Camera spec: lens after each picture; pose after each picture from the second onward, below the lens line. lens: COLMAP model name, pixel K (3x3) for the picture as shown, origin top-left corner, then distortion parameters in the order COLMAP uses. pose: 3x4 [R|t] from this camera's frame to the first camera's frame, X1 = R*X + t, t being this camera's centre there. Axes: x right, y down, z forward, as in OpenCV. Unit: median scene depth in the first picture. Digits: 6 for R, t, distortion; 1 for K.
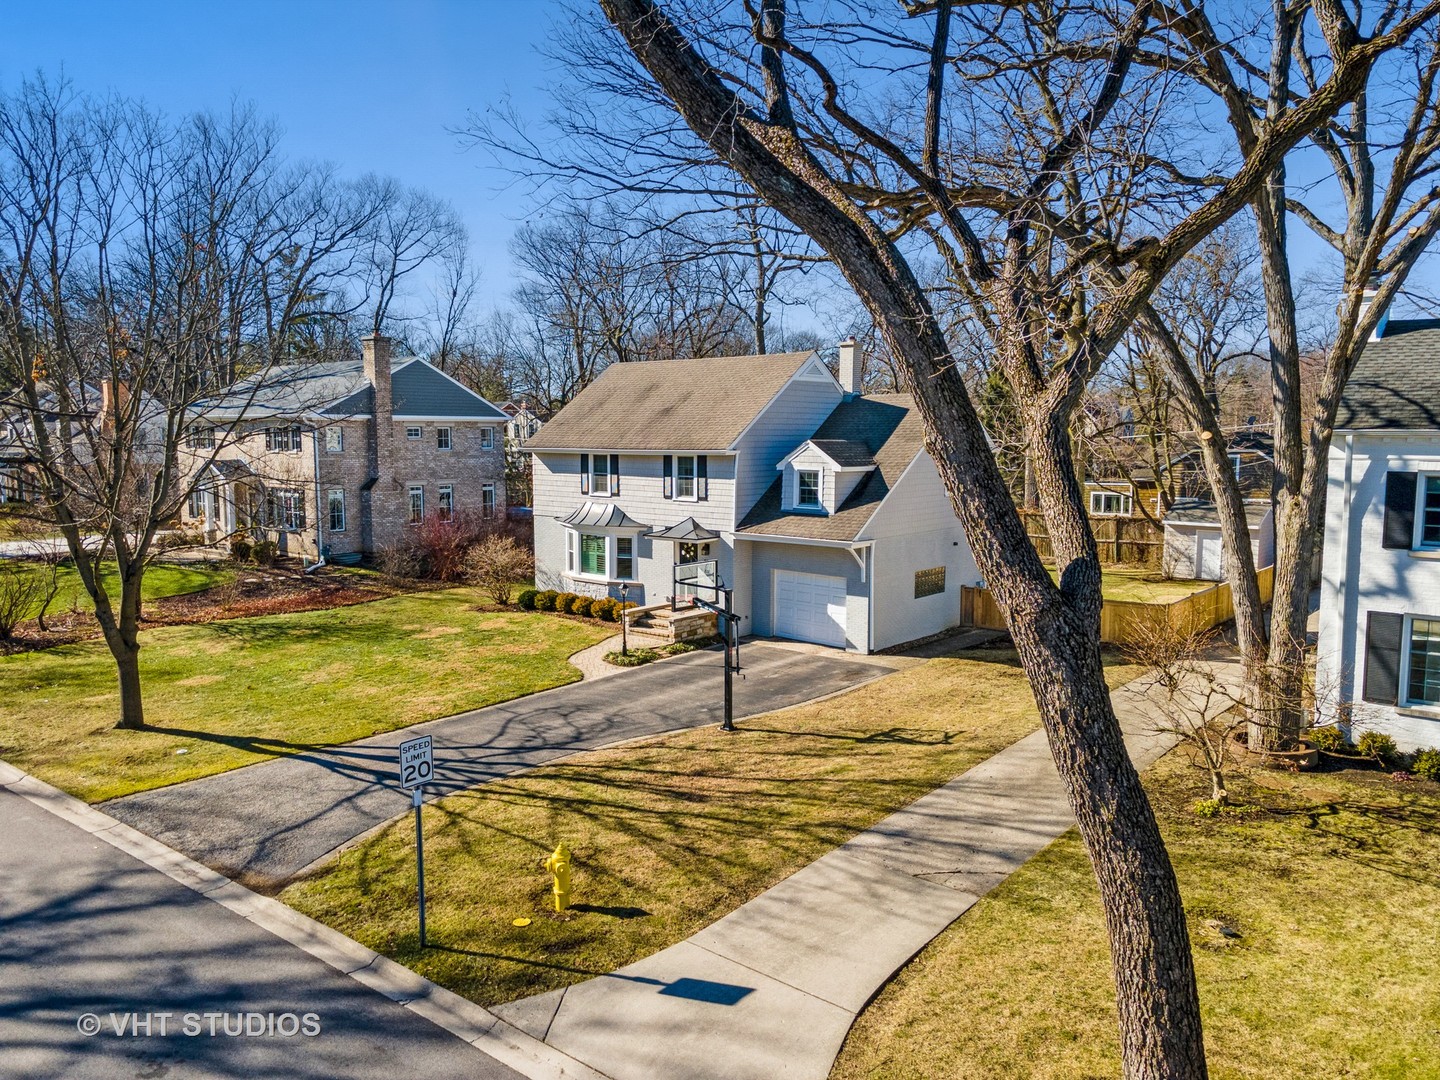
lens RADIAL K [[1018.3, 0, 727.2], [0, 1018.3, 549.4], [0, 0, 1]] dist [0.034765, -0.005081]
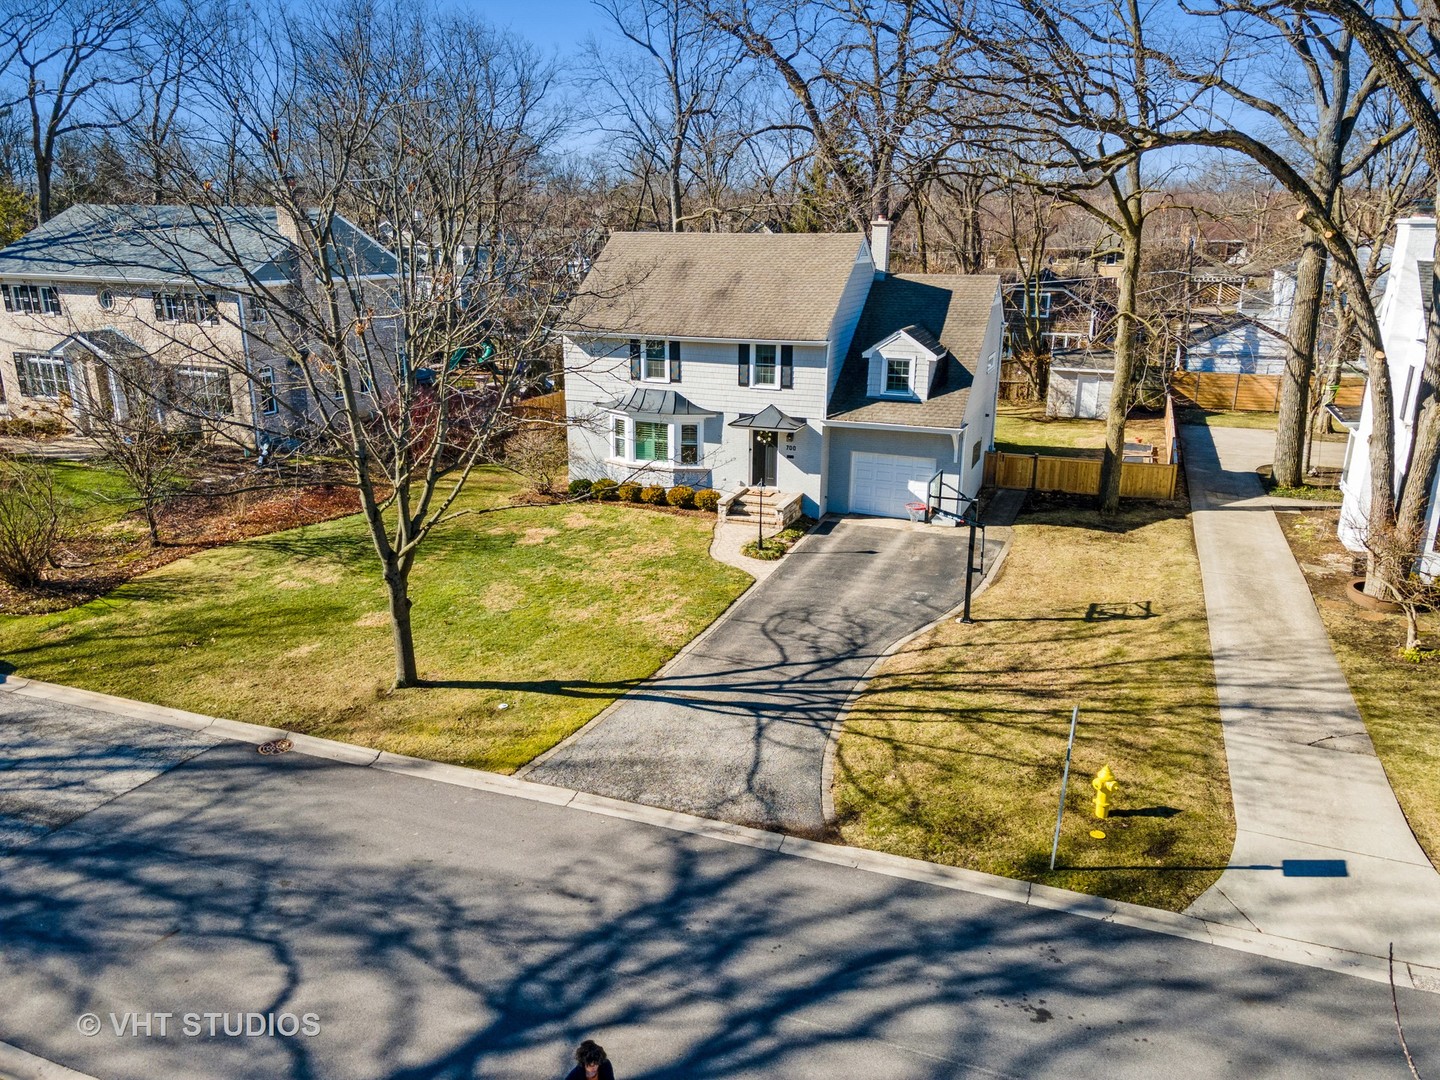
lens RADIAL K [[1018.3, 0, 720.6], [0, 1018.3, 544.0], [0, 0, 1]] dist [0.034765, -0.005081]
pose [[0.949458, -0.090002, 0.300716, -0.422167], [0.033432, 0.981558, 0.188217, -0.092144], [-0.312110, -0.168650, 0.934957, 0.029622]]
